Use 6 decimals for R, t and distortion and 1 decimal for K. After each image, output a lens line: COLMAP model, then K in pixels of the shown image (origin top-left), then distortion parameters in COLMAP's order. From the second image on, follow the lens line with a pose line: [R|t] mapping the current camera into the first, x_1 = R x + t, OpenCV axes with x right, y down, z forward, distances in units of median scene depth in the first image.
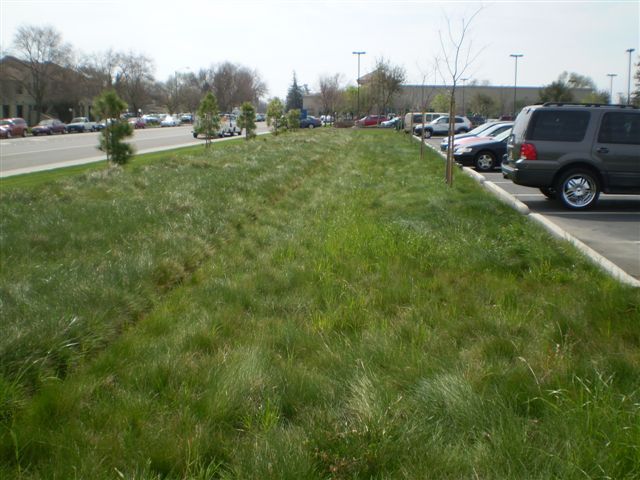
lens RADIAL K [[713.4, 0, 320.0], [0, 713.4, 240.0], [0, 0, 1]] dist [-0.101684, -0.145096]
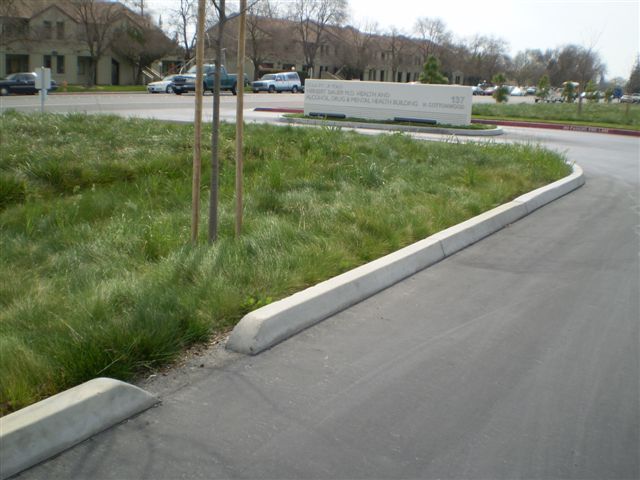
lens RADIAL K [[713.4, 0, 320.0], [0, 713.4, 240.0], [0, 0, 1]] dist [-0.101684, -0.145096]
pose [[0.891378, 0.129939, -0.434237, 0.075045], [-0.113029, 0.991485, 0.064668, 0.075625], [0.438942, -0.008562, 0.898474, -0.406091]]
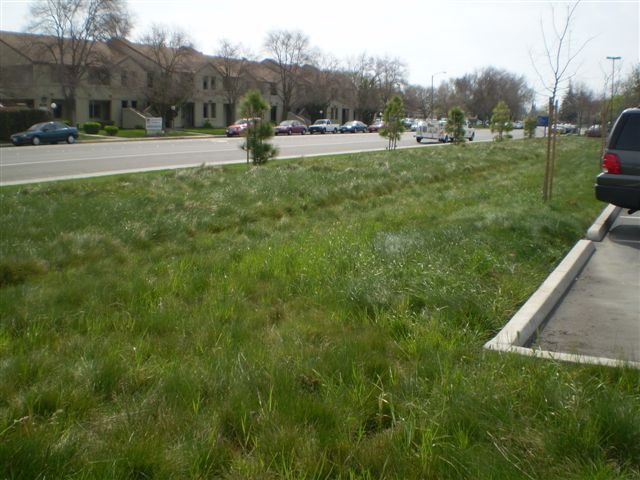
lens RADIAL K [[713.4, 0, 320.0], [0, 713.4, 240.0], [0, 0, 1]] dist [-0.101684, -0.145096]
pose [[0.926973, 0.071368, -0.368277, 0.053521], [-0.074199, 0.997222, 0.006486, -0.003575], [0.367717, 0.021313, 0.929693, 0.025991]]
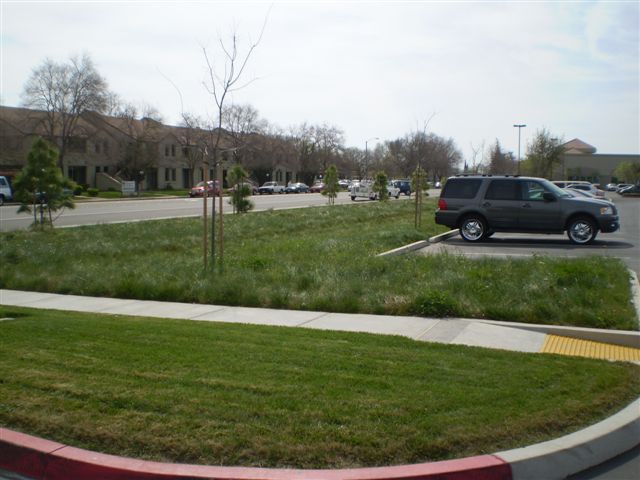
lens RADIAL K [[713.4, 0, 320.0], [0, 713.4, 240.0], [0, 0, 1]] dist [-0.101684, -0.145096]
pose [[0.955295, 0.027649, -0.294358, 0.095165], [-0.054482, 0.995030, -0.083351, 0.019220], [0.290590, 0.095661, 0.952054, -0.113356]]
